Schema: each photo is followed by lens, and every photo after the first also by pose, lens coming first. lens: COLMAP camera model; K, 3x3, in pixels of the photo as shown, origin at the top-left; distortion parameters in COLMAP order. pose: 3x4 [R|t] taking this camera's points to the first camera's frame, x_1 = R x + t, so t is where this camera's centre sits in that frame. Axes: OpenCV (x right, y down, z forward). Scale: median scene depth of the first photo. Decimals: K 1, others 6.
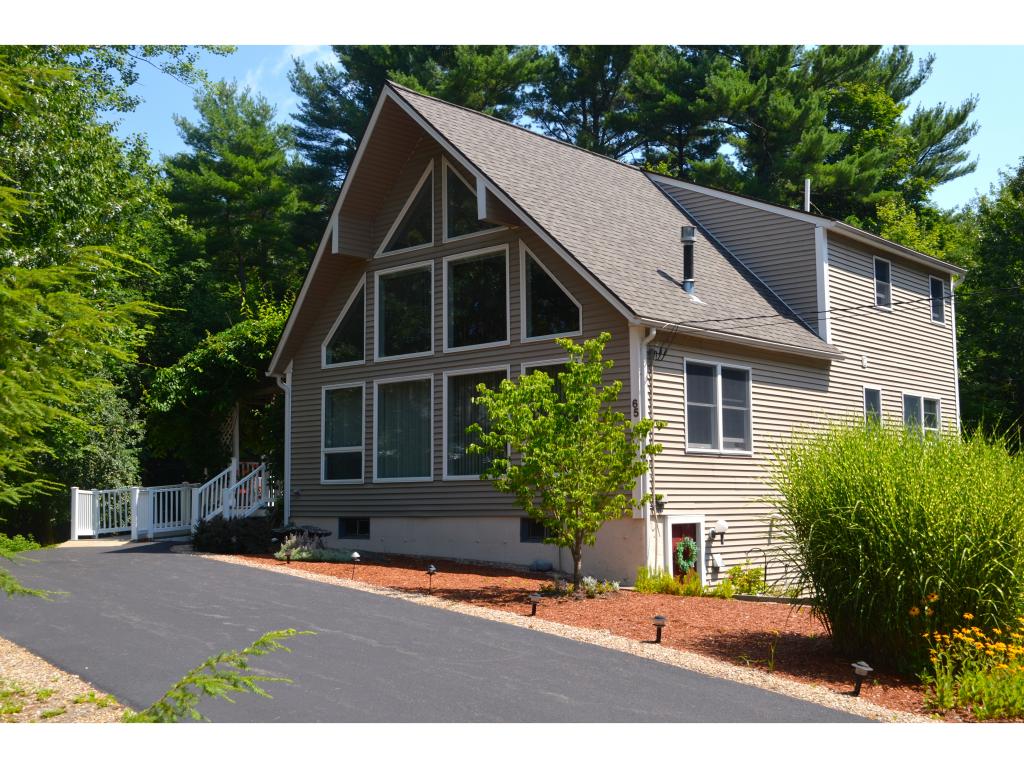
lens RADIAL K [[1183.7, 0, 512.0], [0, 1183.7, 384.0], [0, 0, 1]] dist [-0.065906, 0.001355]
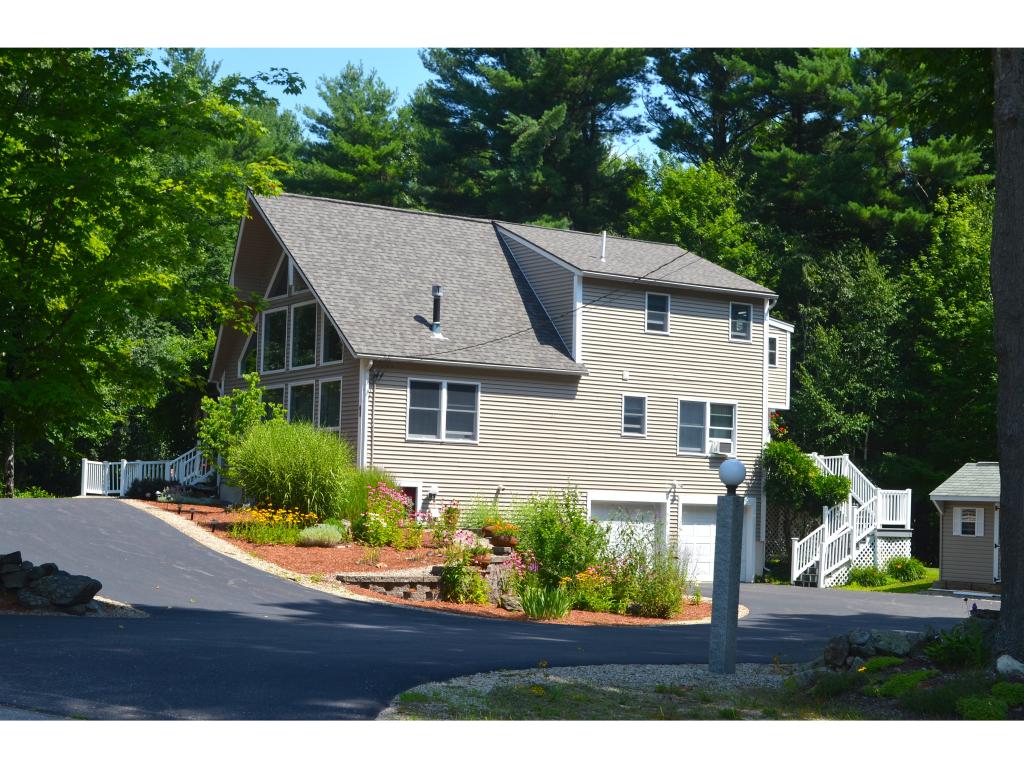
lens RADIAL K [[1697.0, 0, 512.0], [0, 1697.0, 384.0], [0, 0, 1]] dist [-0.020061, -0.007020]
pose [[0.961604, 0.009377, -0.274281, 0.801506], [-0.004074, 0.999794, 0.019895, -0.053398], [0.274411, -0.018013, 0.961444, -0.969674]]
